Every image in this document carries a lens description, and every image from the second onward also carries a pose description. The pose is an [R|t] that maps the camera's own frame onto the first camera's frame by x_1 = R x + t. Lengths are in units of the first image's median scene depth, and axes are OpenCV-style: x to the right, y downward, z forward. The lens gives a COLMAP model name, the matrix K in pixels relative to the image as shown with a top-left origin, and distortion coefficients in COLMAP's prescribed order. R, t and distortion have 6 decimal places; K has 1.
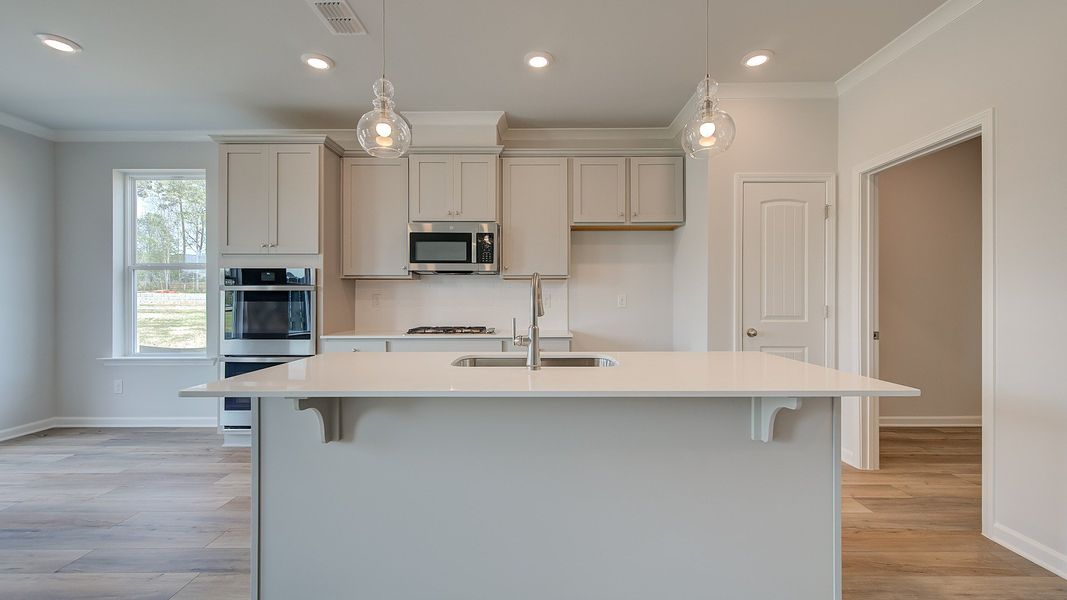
lens RADIAL K [[431.9, 0, 533.1], [0, 431.9, 297.2], [0, 0, 1]] dist [0.001359, 0.000147]
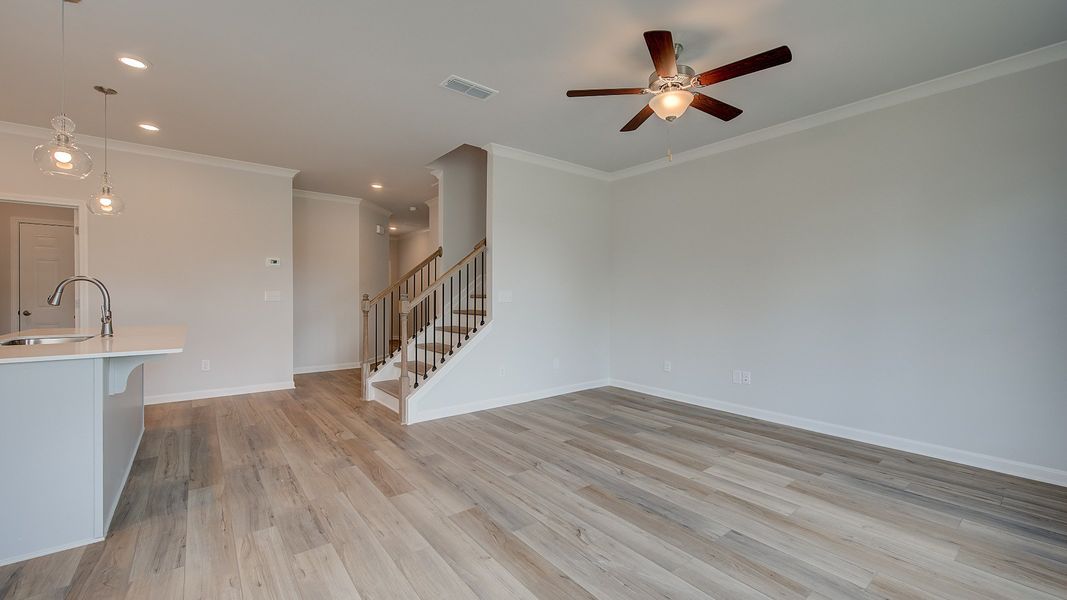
lens RADIAL K [[431.9, 0, 535.2], [0, 431.9, 296.7], [0, 0, 1]] dist [0.001359, 0.000147]
pose [[-0.625429, 0.000345, 0.780281, -1.085580], [-0.002454, 0.999994, -0.002409, 0.008424], [-0.780277, -0.003421, -0.625425, 0.366091]]
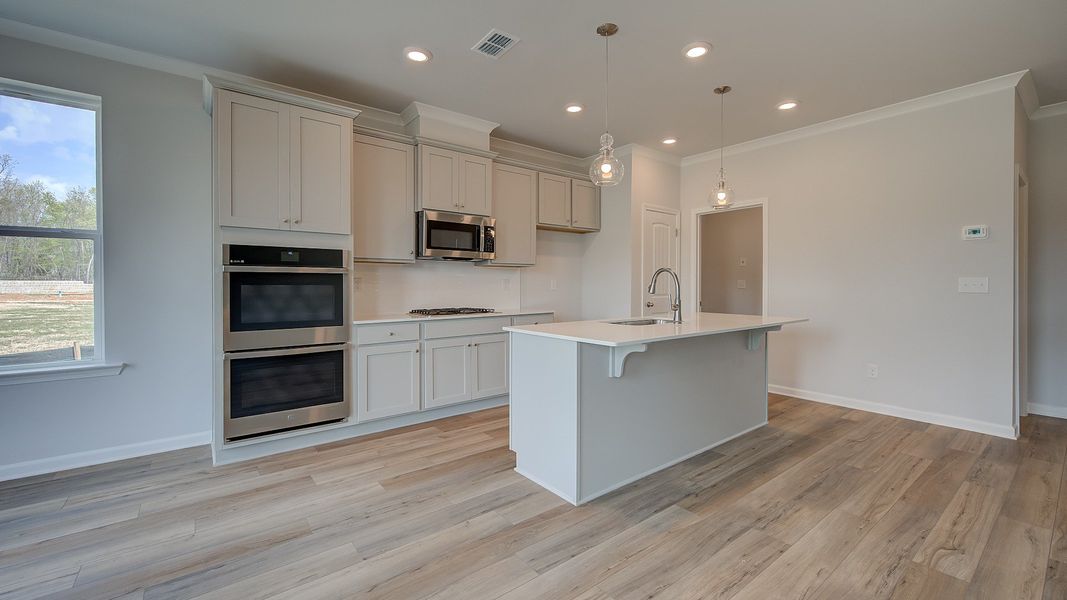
lens RADIAL K [[431.9, 0, 541.5], [0, 431.9, 289.9], [0, 0, 1]] dist [0.001359, 0.000147]
pose [[0.778616, -0.006664, 0.627465, -0.722434], [-0.003713, 0.999877, 0.015228, 0.004065], [-0.627490, -0.014187, 0.778496, -0.000205]]
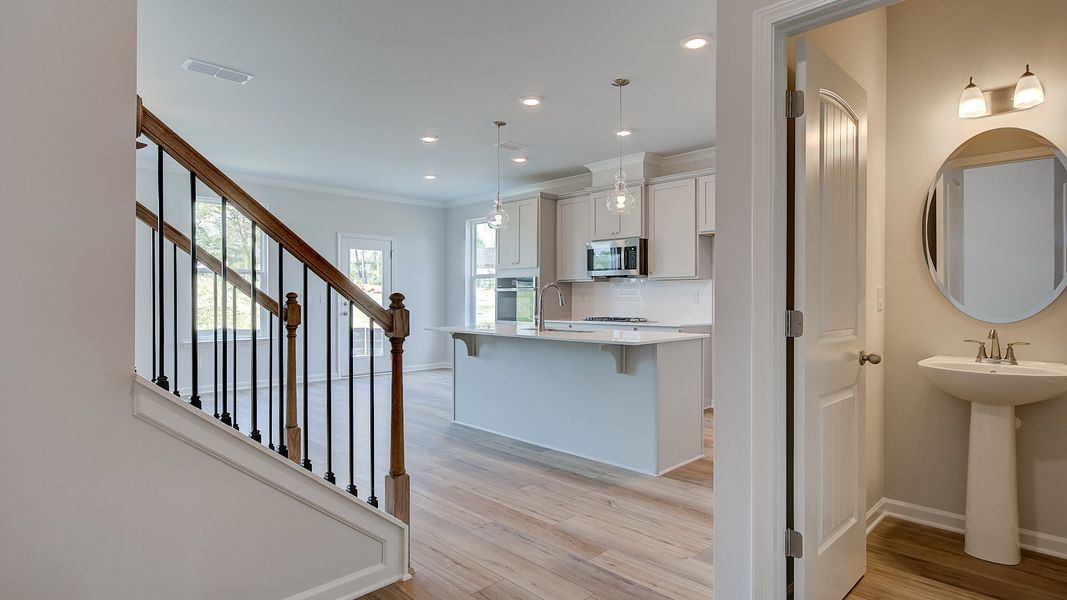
lens RADIAL K [[553.9, 0, 540.1], [0, 553.9, 294.9], [0, 0, 1]] dist [0.006631, -0.002255]
pose [[0.716505, -0.002377, -0.697578, 0.869068], [0.003694, 0.999993, 0.000387, -0.001799], [0.697573, -0.002854, 0.716508, -0.415152]]
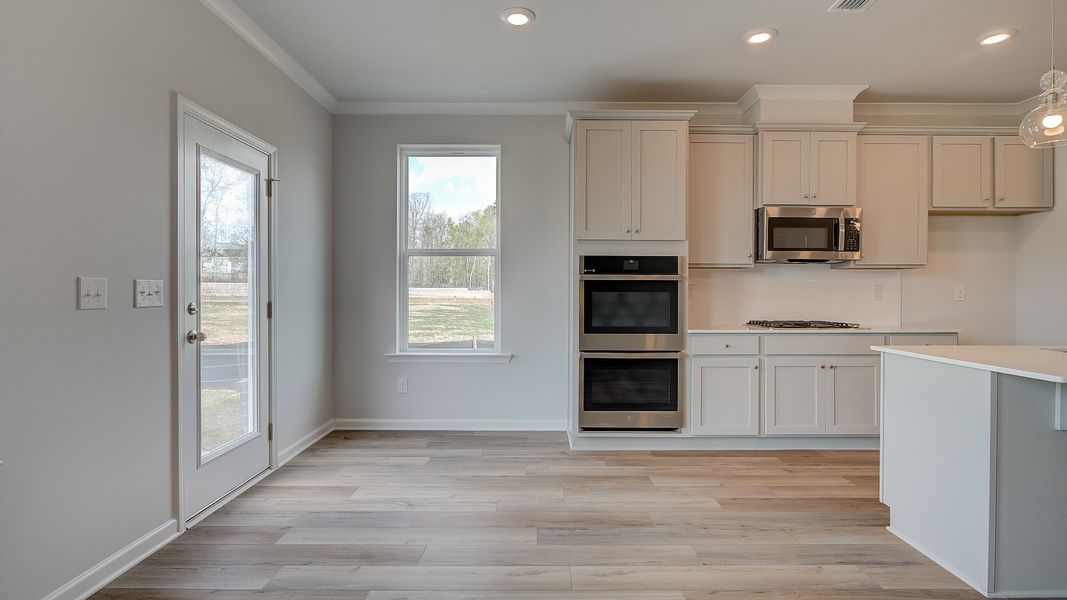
lens RADIAL K [[512.1, 0, 537.1], [0, 512.1, 292.4], [0, 0, 1]] dist [-0.008810, 0.003349]
pose [[0.999979, 0.004691, 0.004565, -0.770482], [-0.004721, 0.999967, 0.006557, 0.004092], [-0.004534, -0.006578, 0.999968, -0.080475]]
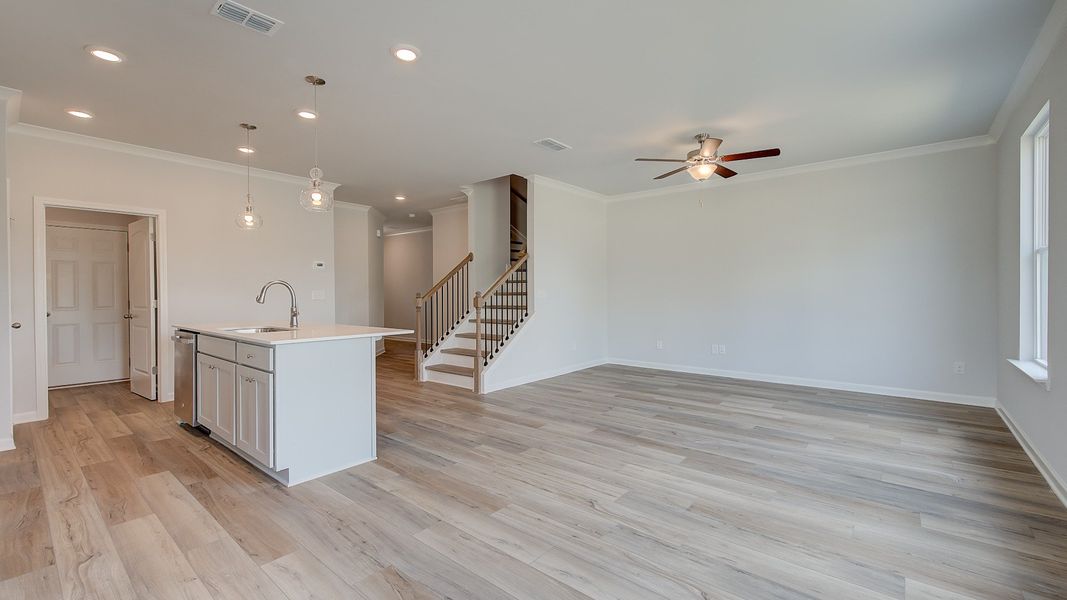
lens RADIAL K [[431.9, 0, 529.3], [0, 431.9, 282.9], [0, 0, 1]] dist [0.001359, 0.000147]
pose [[-0.755646, 0.026680, 0.654436, -1.064701], [0.007070, 0.999444, -0.032581, 0.018099], [-0.654942, -0.019993, -0.755415, 0.896357]]
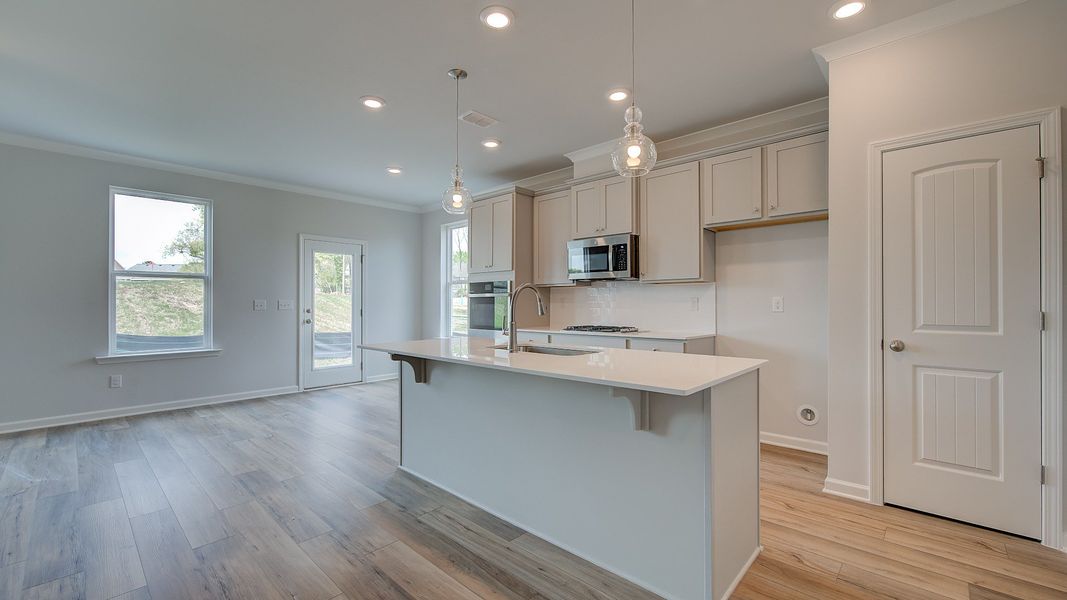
lens RADIAL K [[431.9, 0, 535.4], [0, 431.9, 300.5], [0, 0, 1]] dist [0.001359, 0.000147]
pose [[0.740896, -0.004148, -0.671607, 0.483493], [0.004884, 0.999988, -0.000788, -0.000514], [0.671602, -0.002696, 0.740907, 0.001264]]
